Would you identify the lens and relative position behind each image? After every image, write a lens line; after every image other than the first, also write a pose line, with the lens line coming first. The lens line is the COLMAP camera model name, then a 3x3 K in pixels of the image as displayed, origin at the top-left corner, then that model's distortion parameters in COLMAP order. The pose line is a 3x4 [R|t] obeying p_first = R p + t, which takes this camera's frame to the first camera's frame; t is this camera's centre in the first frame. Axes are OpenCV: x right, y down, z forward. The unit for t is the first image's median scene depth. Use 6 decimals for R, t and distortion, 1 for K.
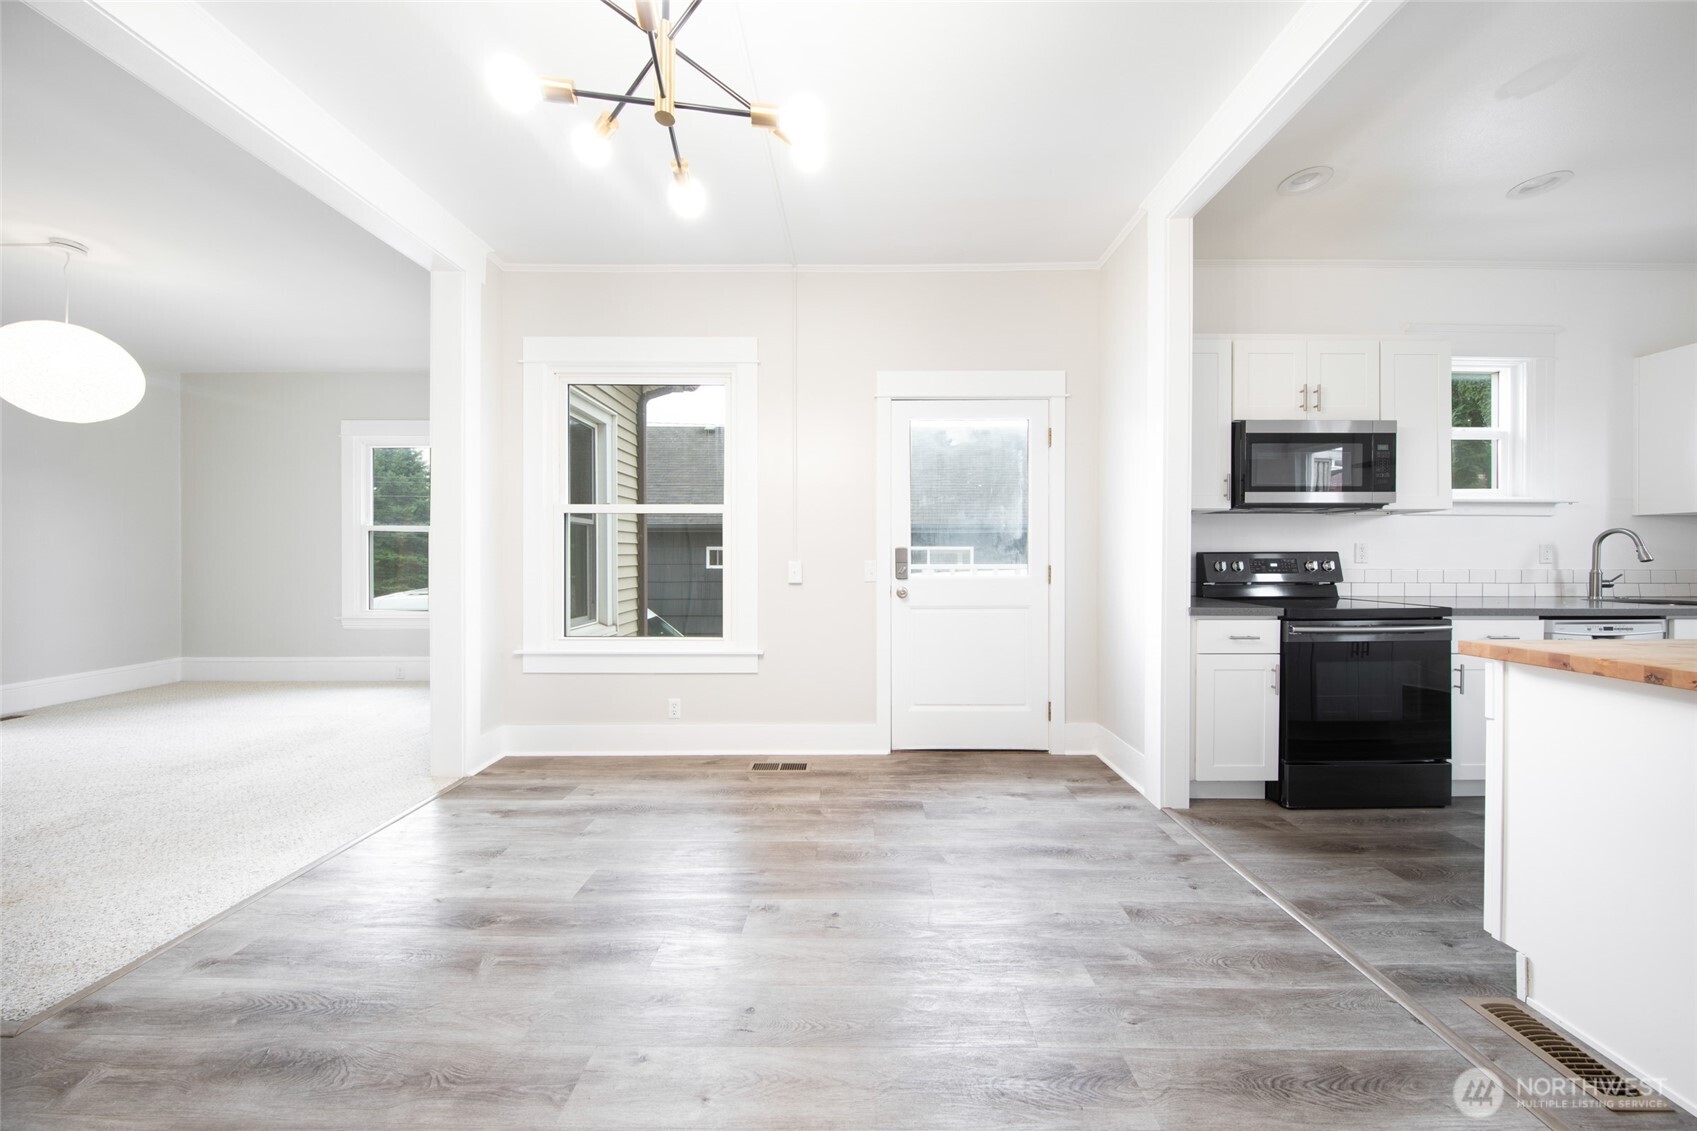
lens RADIAL K [[534.3, 0, 853.4], [0, 534.3, 560.6], [0, 0, 1]] dist [-0.006358, -0.000688]
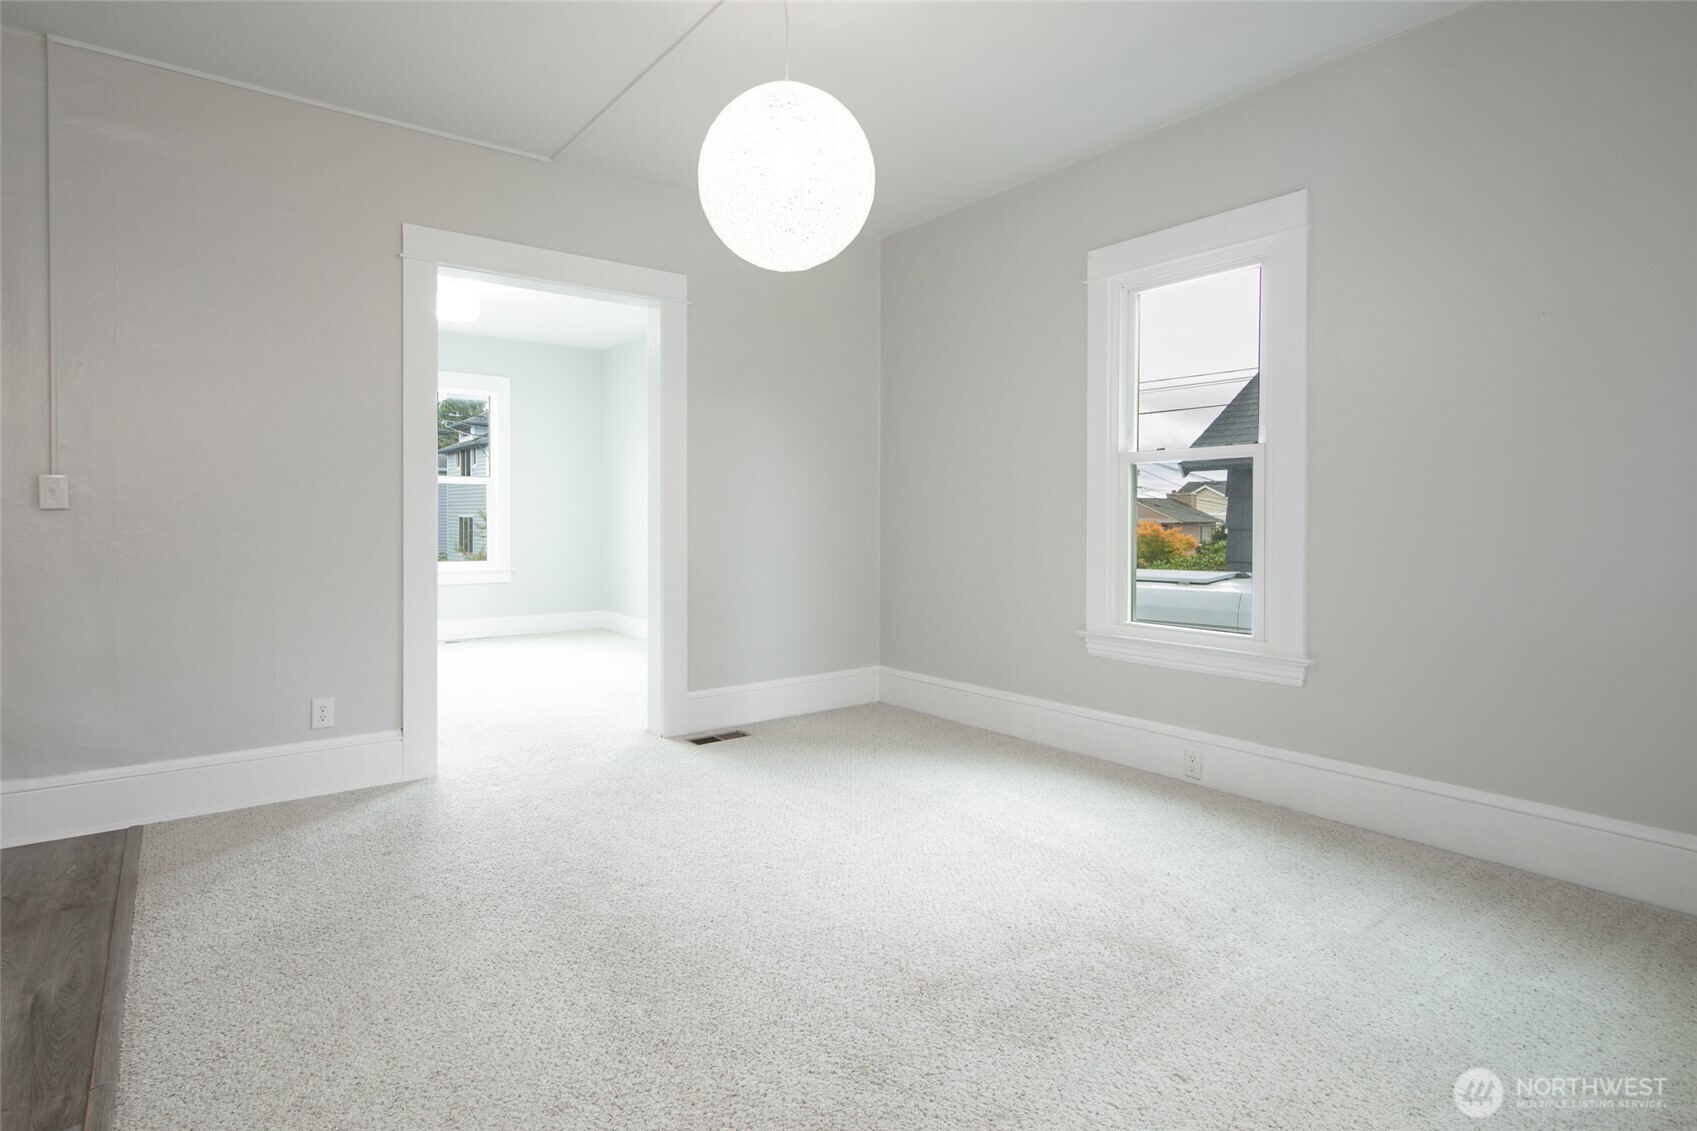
lens RADIAL K [[872.2, 0, 844.6], [0, 872.2, 564.3], [0, 0, 1]] dist [-0.018659, -0.000500]
pose [[0.606540, 0.030004, -0.794487, -0.774893], [-0.004819, 0.999408, 0.034064, 0.022221], [0.795039, -0.016832, 0.606325, 0.532768]]
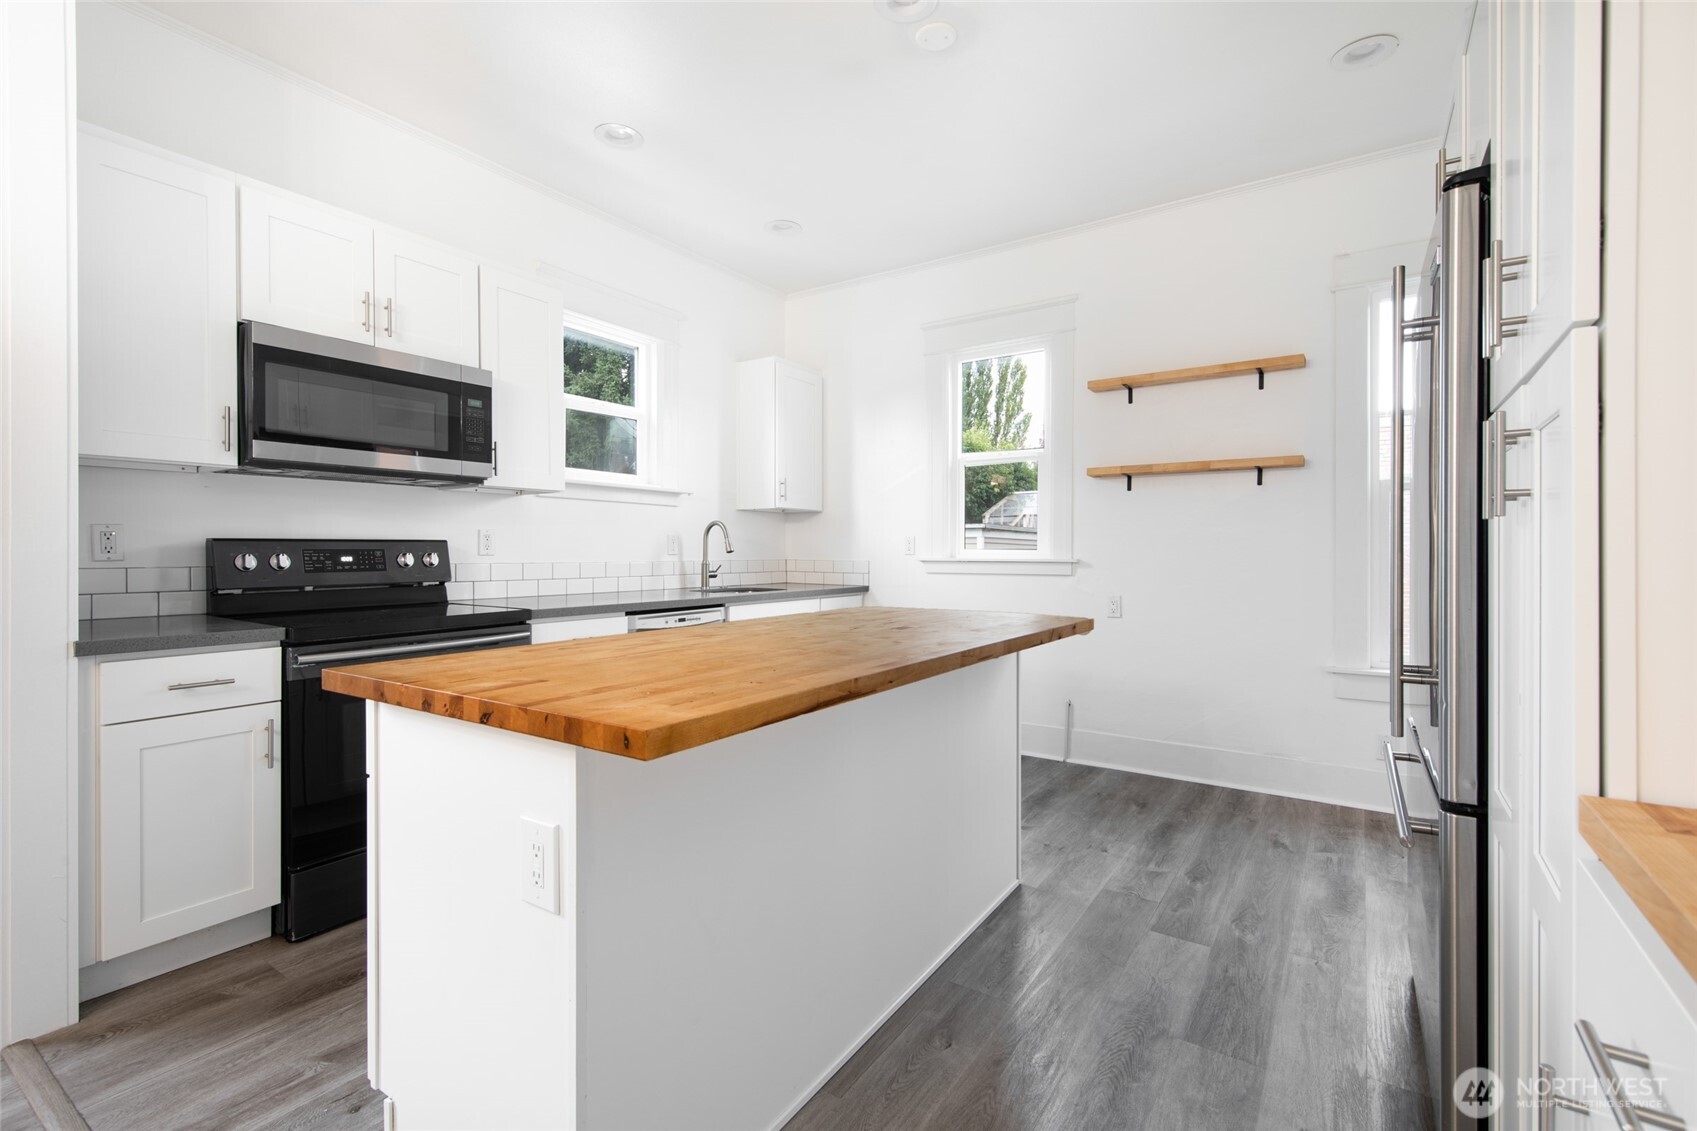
lens RADIAL K [[752.2, 0, 858.0], [0, 752.2, 561.1], [0, 0, 1]] dist [0.006585, 0.000021]
pose [[0.548000, -0.011695, 0.836396, 0.383059], [0.003016, 0.999923, 0.012005, 0.001507], [-0.836473, -0.004057, 0.547993, -0.051412]]
